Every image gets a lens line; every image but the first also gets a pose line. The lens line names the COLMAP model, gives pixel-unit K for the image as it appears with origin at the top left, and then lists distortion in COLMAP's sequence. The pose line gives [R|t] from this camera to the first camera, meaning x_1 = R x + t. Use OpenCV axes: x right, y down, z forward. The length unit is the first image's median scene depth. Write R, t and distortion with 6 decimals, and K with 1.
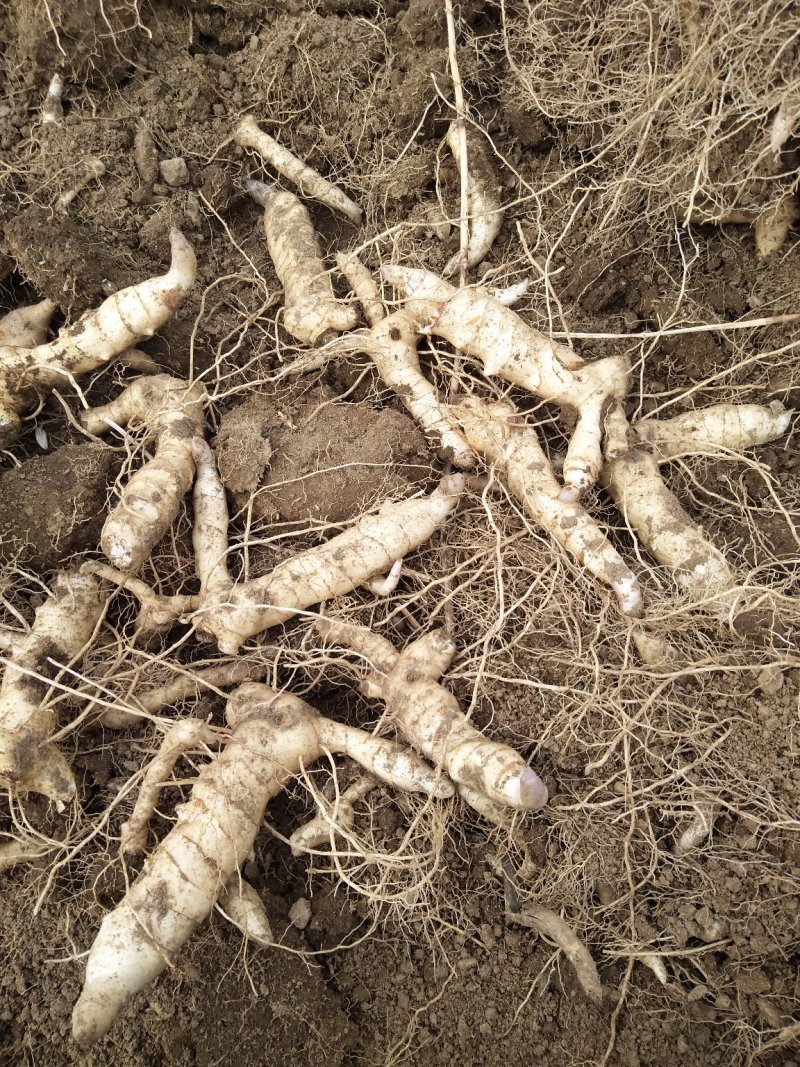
lens RADIAL K [[834.4, 0, 400.0], [0, 834.4, 533.5], [0, 0, 1]] dist [0.095007, -0.168066]
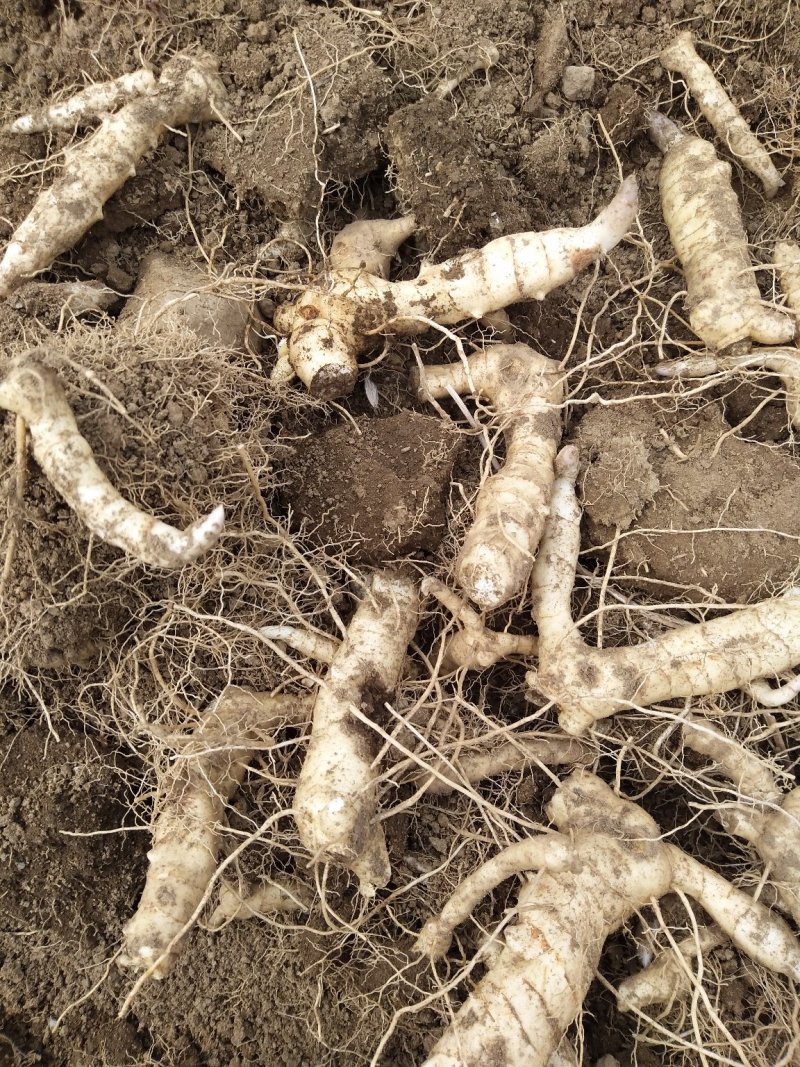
lens RADIAL K [[835.9, 0, 400.0], [0, 835.9, 533.5], [0, 0, 1]] dist [0.061981, -0.109071]
pose [[0.967438, 0.250358, -0.037196, -0.340510], [-0.244545, 0.962465, 0.117724, -0.085902], [0.065273, -0.104795, 0.992349, 0.188343]]
